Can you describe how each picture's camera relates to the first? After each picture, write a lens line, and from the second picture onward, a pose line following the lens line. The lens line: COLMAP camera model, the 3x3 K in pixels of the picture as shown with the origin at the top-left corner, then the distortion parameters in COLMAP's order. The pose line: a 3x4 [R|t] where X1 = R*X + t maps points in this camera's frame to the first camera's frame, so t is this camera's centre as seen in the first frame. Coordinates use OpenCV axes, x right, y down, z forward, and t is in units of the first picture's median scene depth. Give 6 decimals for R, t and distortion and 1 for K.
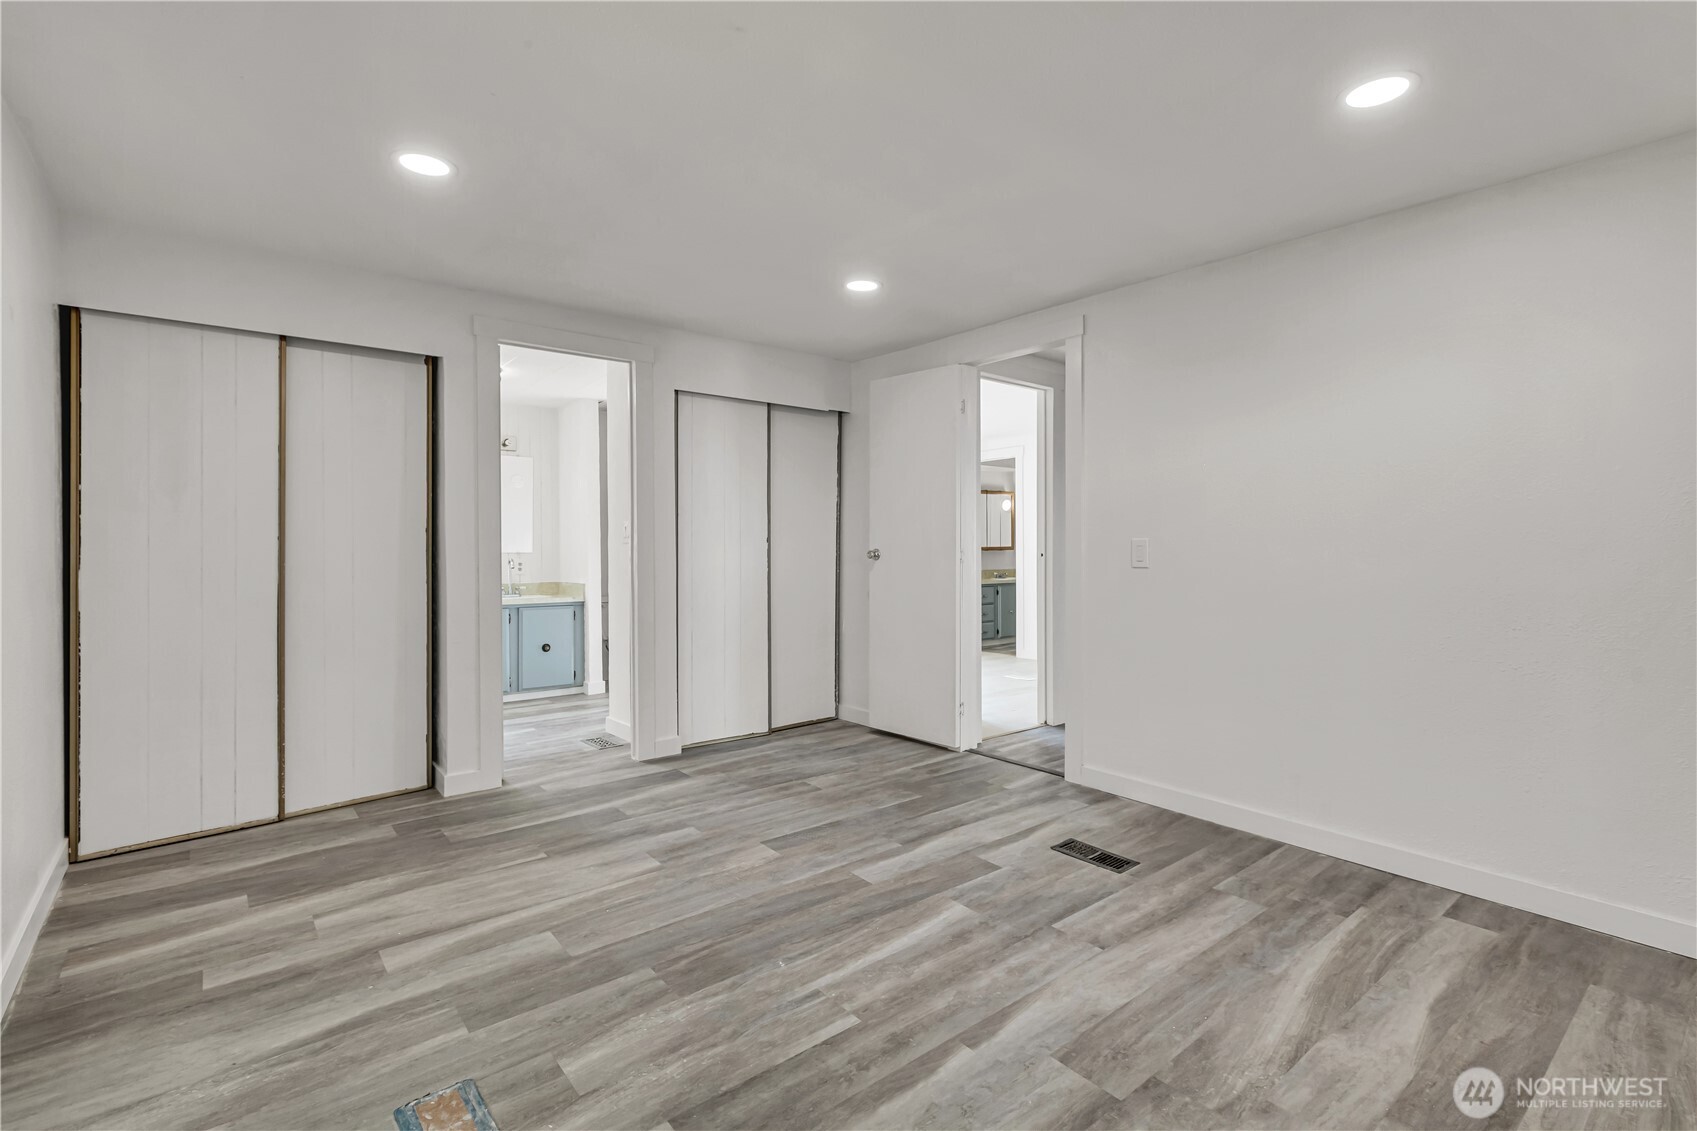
lens RADIAL K [[774.1, 0, 847.8], [0, 774.1, 553.6], [0, 0, 1]] dist [0.000281, -0.000242]
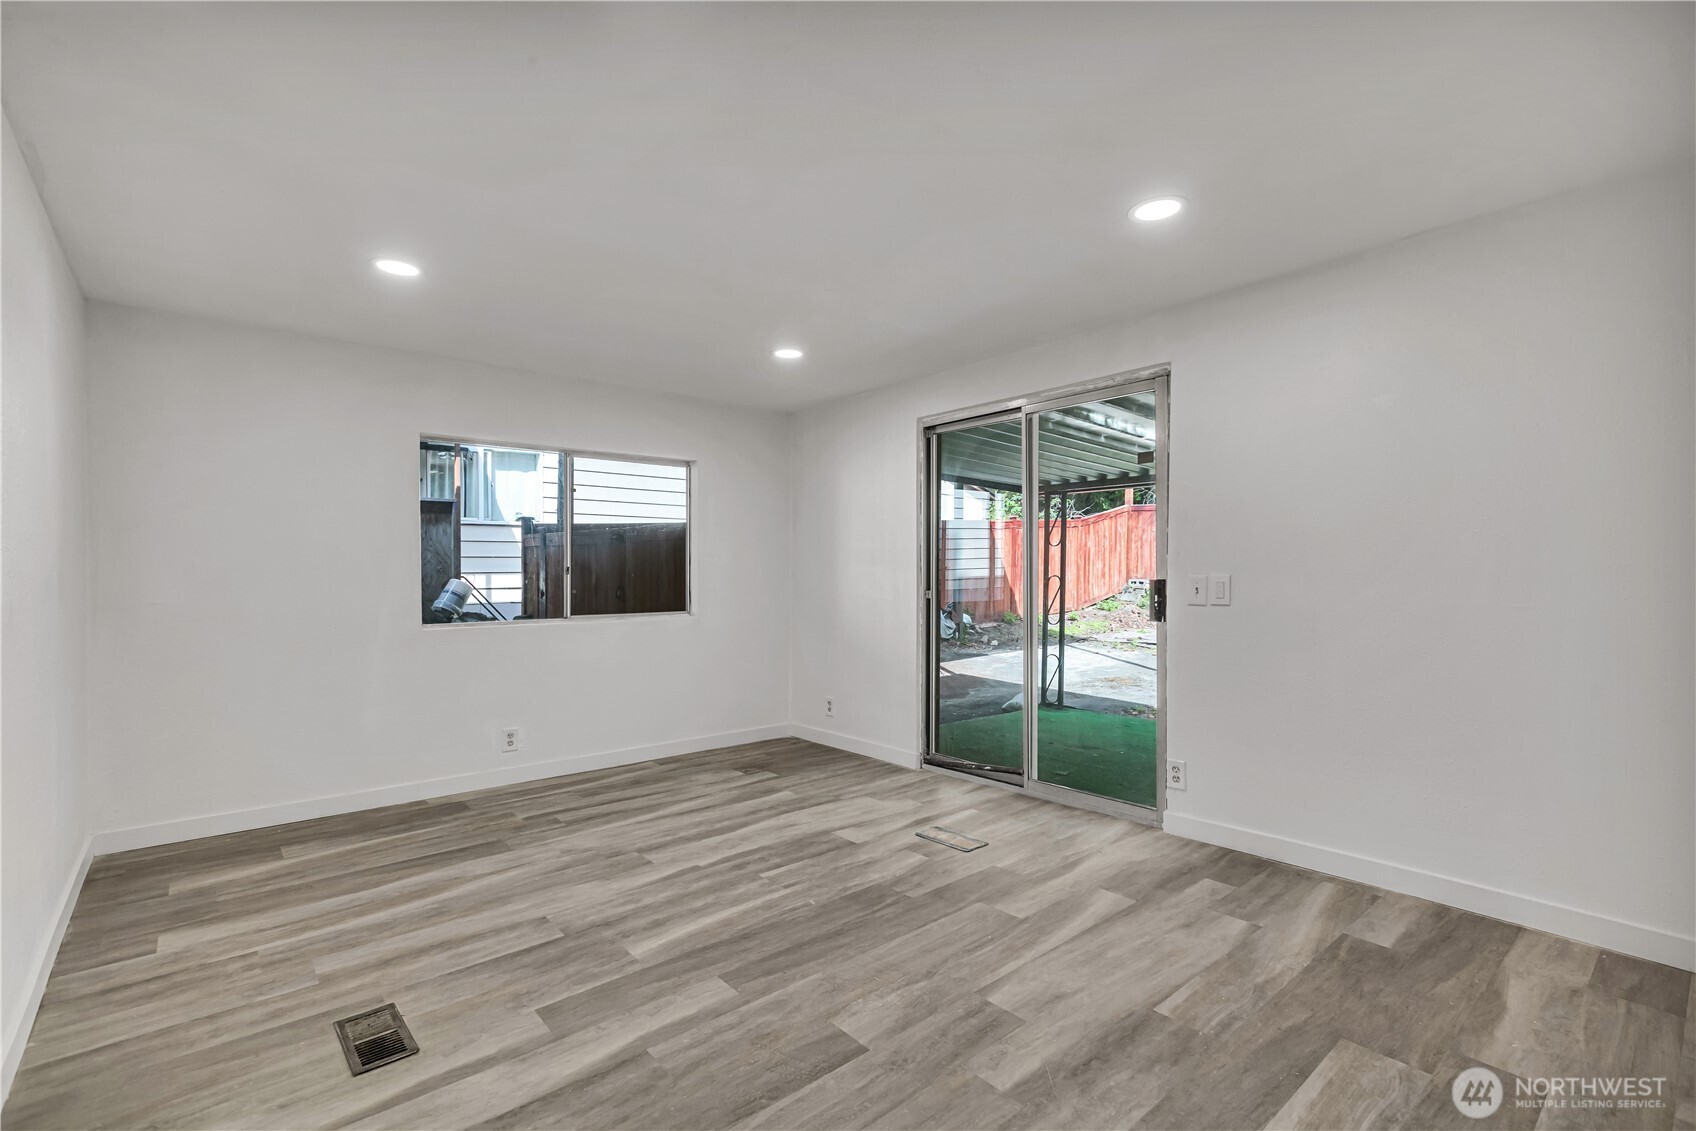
lens RADIAL K [[773.7, 0, 848.7], [0, 773.7, 566.6], [0, 0, 1]] dist [0.000281, -0.000242]
pose [[-0.999654, 0.004126, -0.025973, -0.100272], [0.003716, 0.999868, 0.015816, -0.042658], [0.026035, 0.015714, -0.999538, 1.992711]]
